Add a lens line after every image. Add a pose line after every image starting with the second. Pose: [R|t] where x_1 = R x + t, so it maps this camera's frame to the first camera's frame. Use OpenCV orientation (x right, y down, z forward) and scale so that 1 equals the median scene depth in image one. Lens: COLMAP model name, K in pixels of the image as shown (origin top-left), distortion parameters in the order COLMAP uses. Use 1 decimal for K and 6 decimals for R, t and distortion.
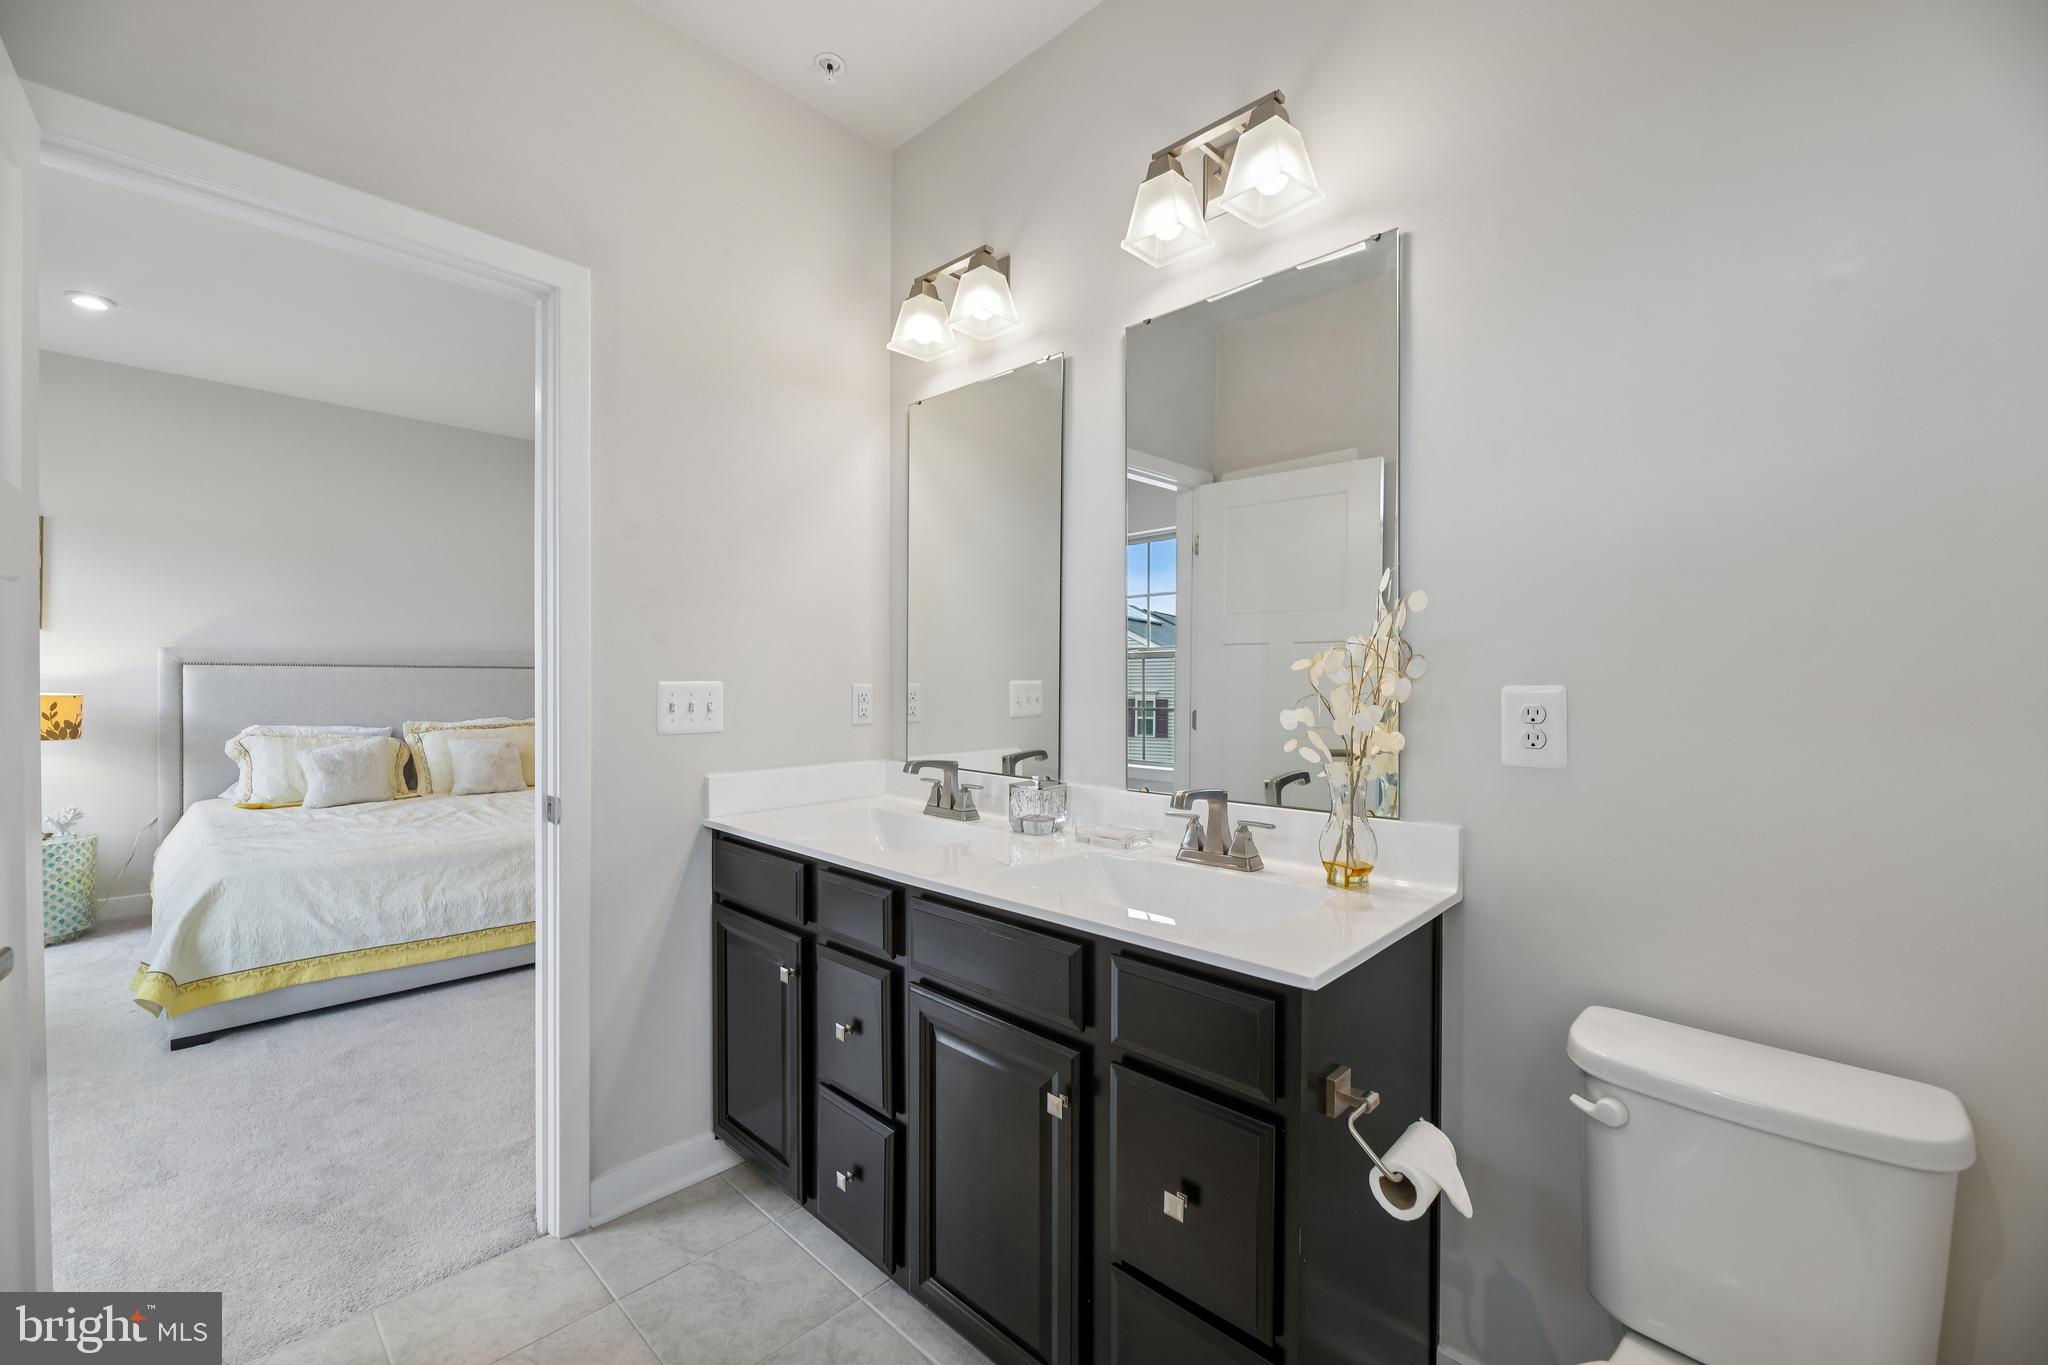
lens RADIAL K [[837.6, 0, 1026.4], [0, 837.6, 687.9], [0, 0, 1]] dist [0.000723, -0.002591]
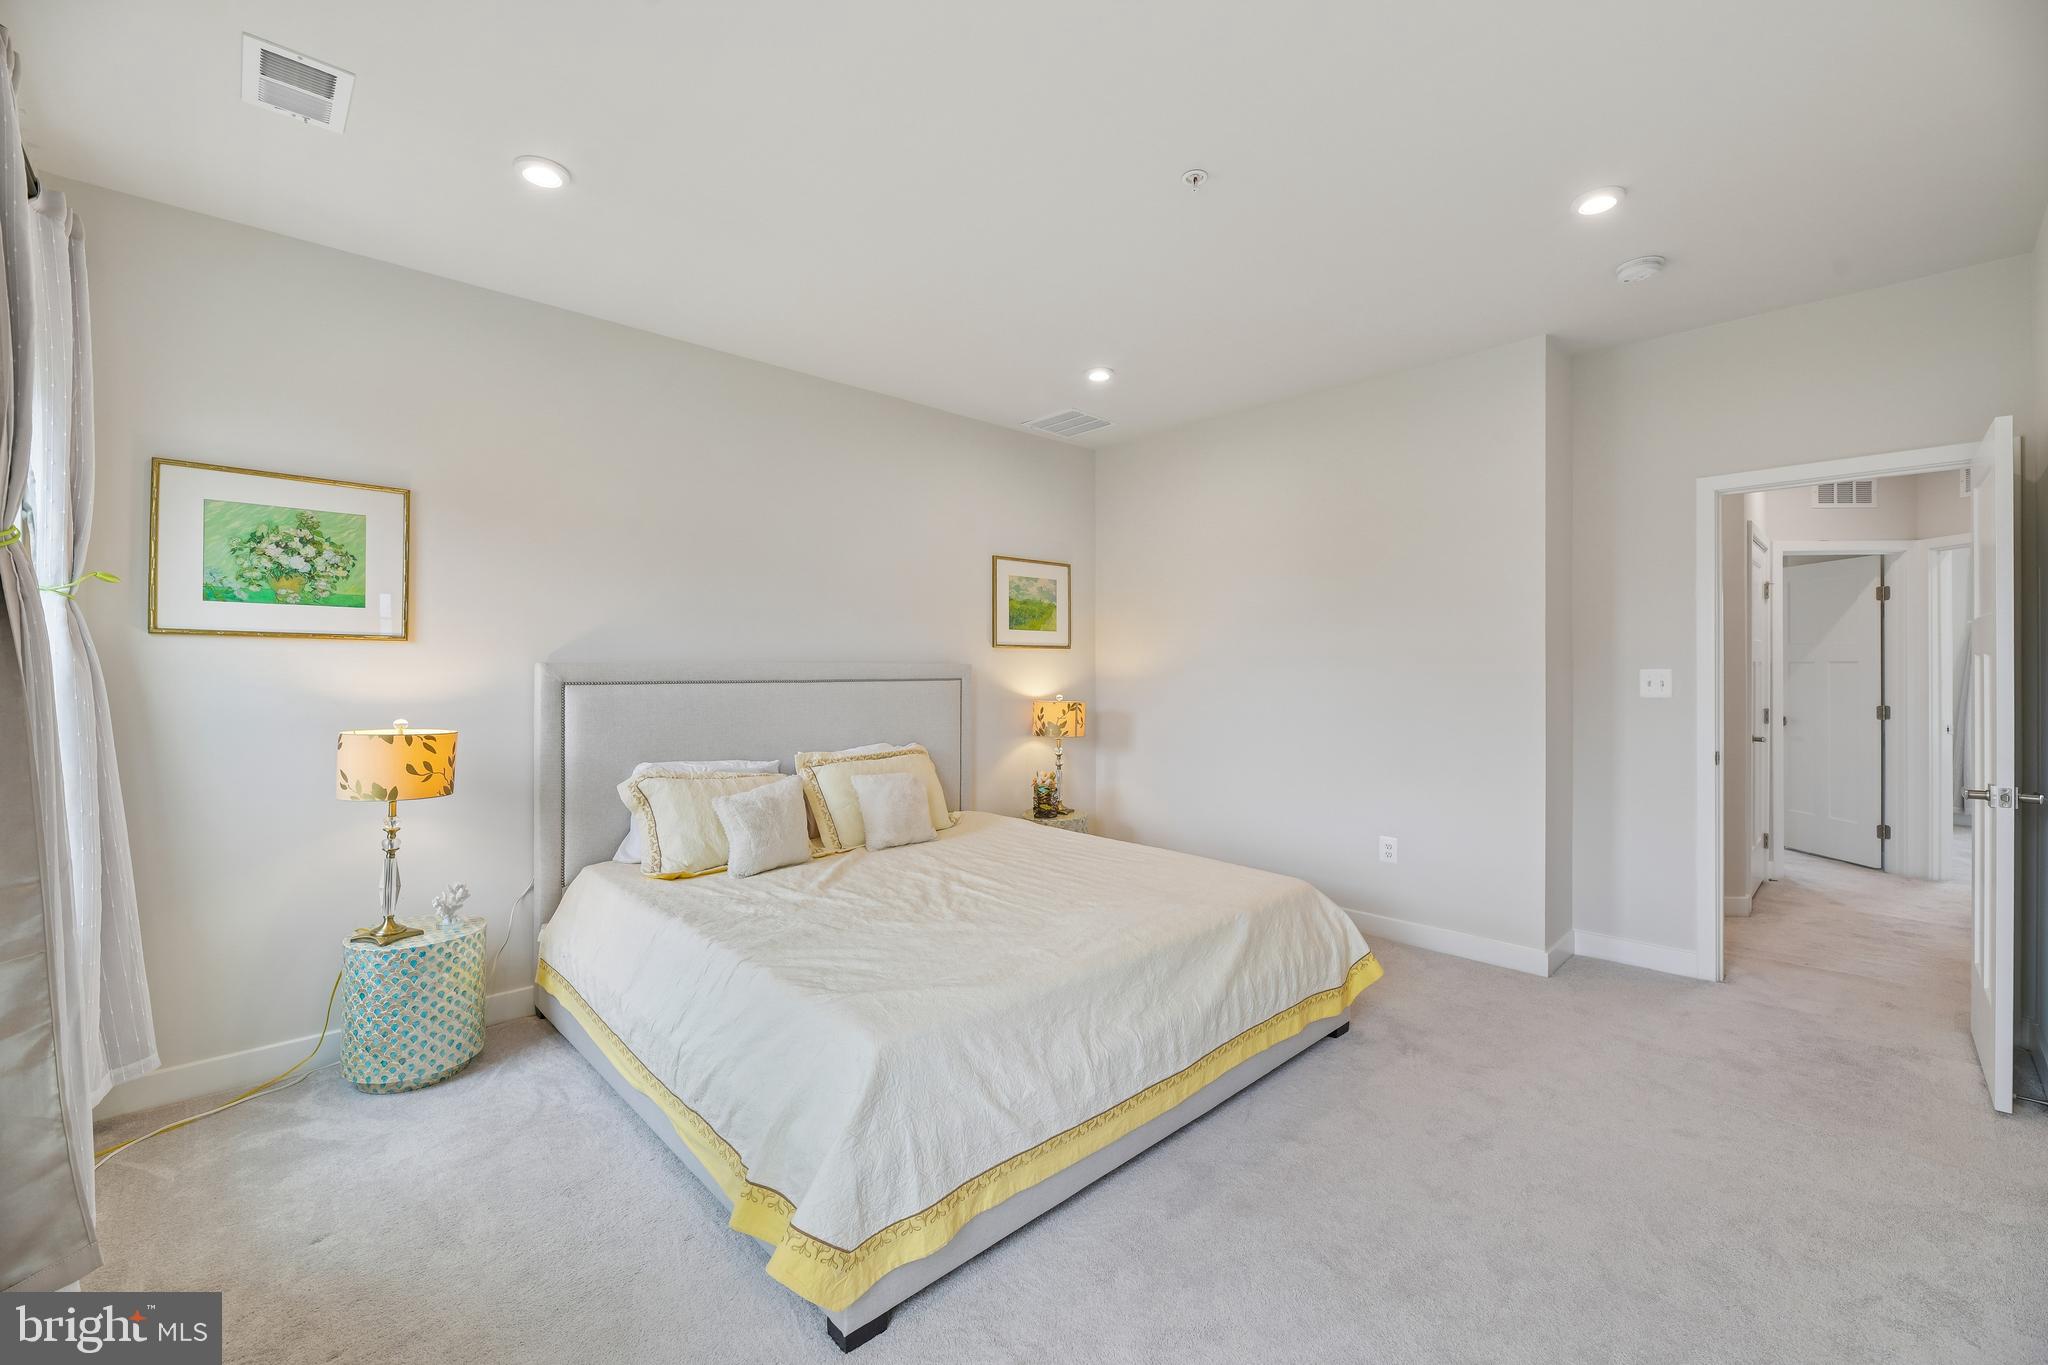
lens RADIAL K [[840.3, 0, 1032.1], [0, 840.3, 669.9], [0, 0, 1]] dist [-0.001503, -0.000493]
pose [[0.999083, -0.008208, -0.042019, -0.640092], [0.007713, 0.999899, -0.011936, -0.033662], [0.042112, 0.011601, 0.999046, 0.297493]]
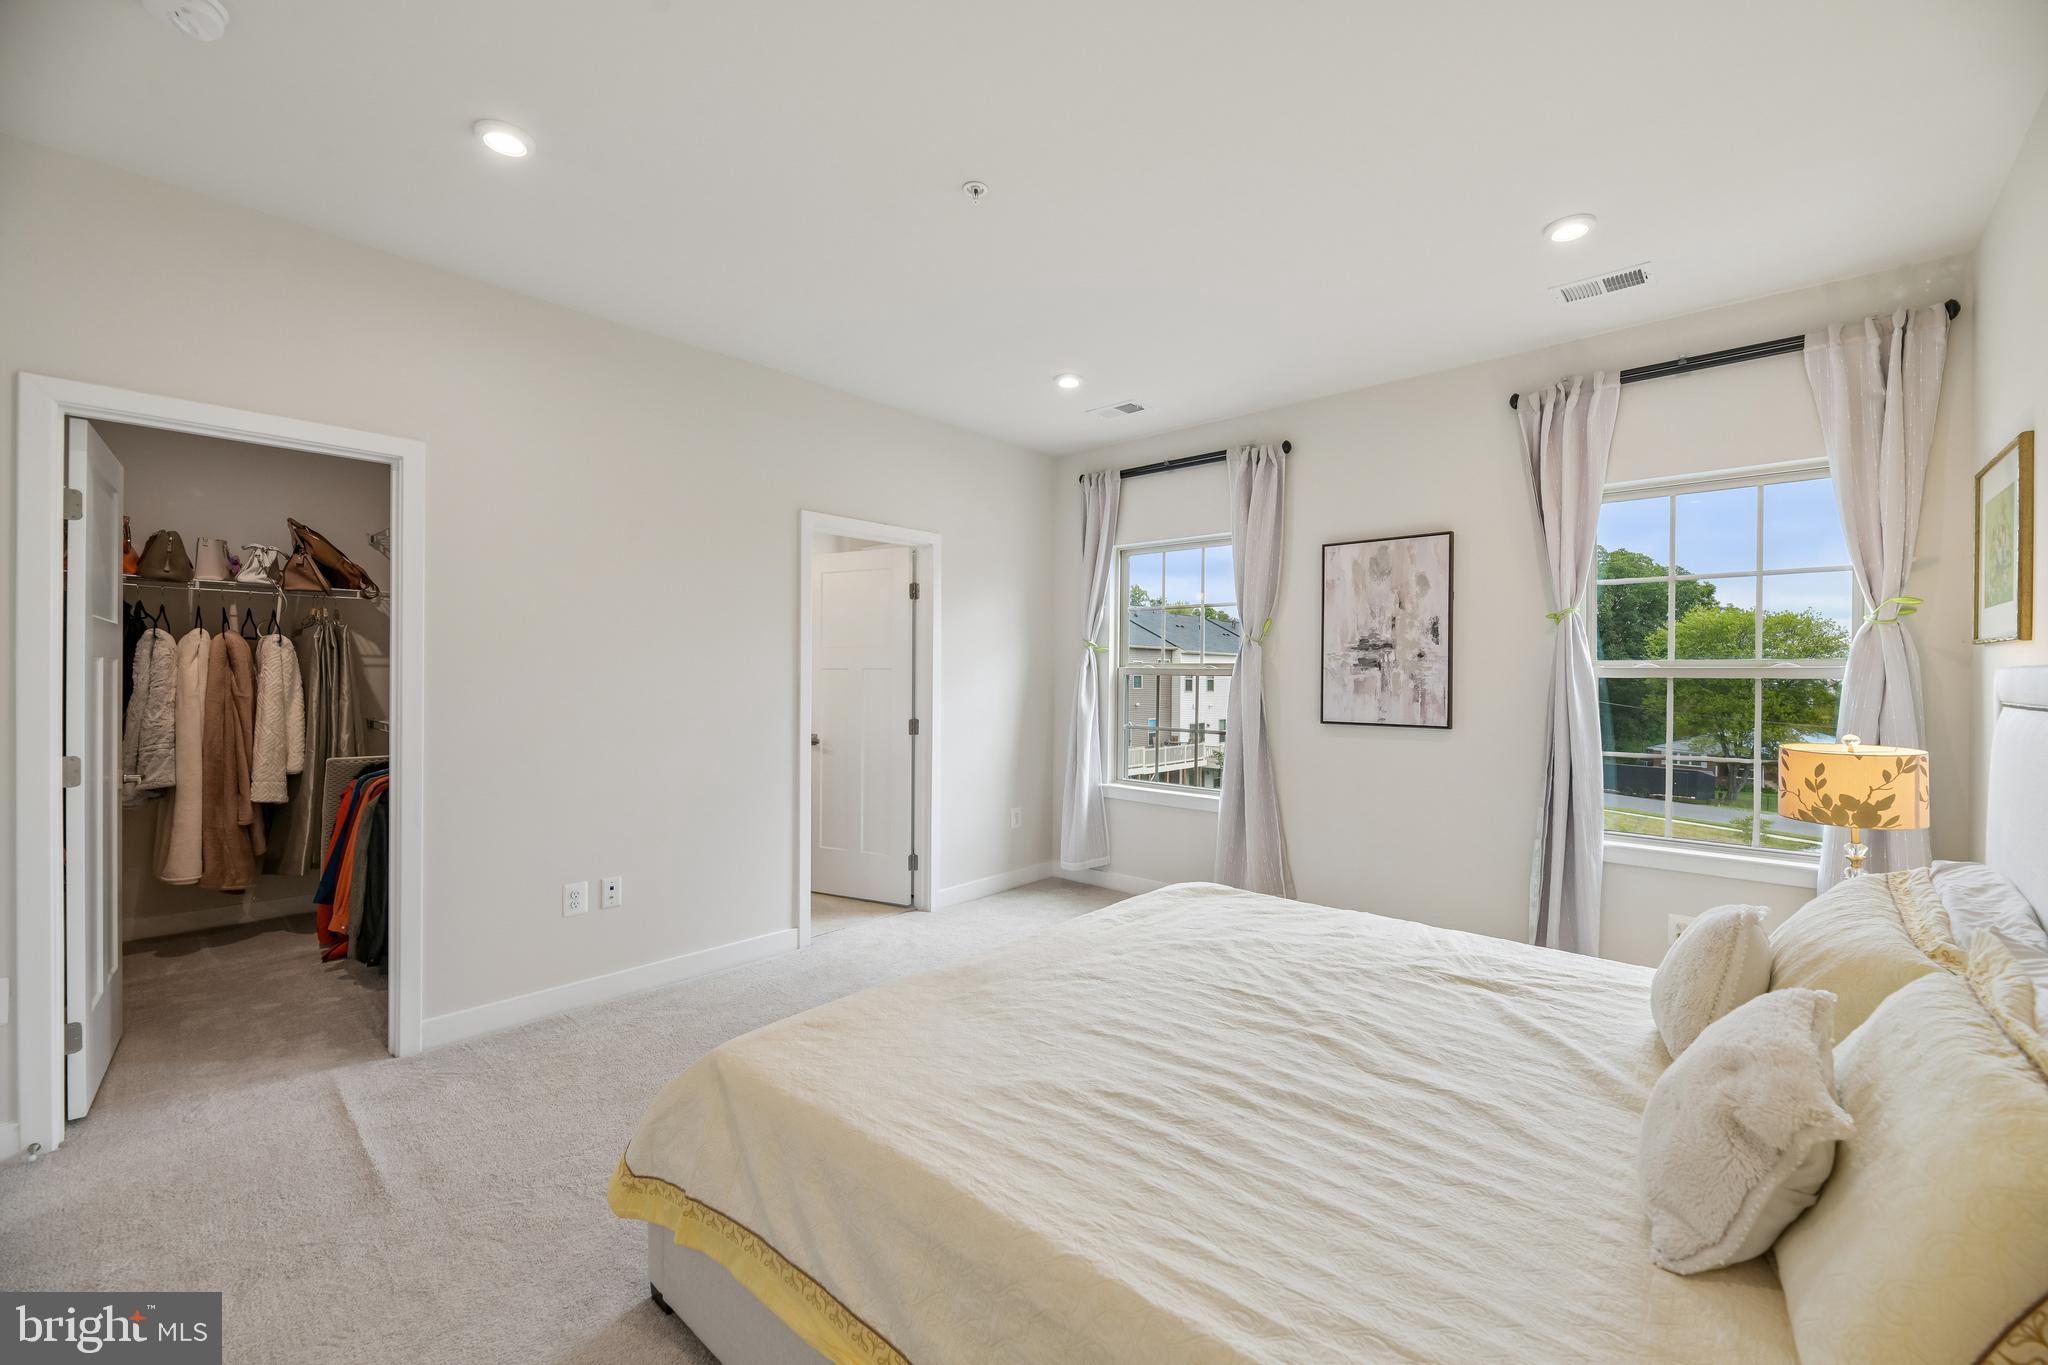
lens RADIAL K [[823.2, 0, 1033.1], [0, 823.2, 665.6], [0, 0, 1]] dist [-0.001843, -0.000495]
pose [[-0.999754, -0.009552, -0.020016, -0.575575], [-0.009519, 0.999953, -0.001751, -0.050662], [0.020032, -0.001560, -0.999798, 1.643650]]
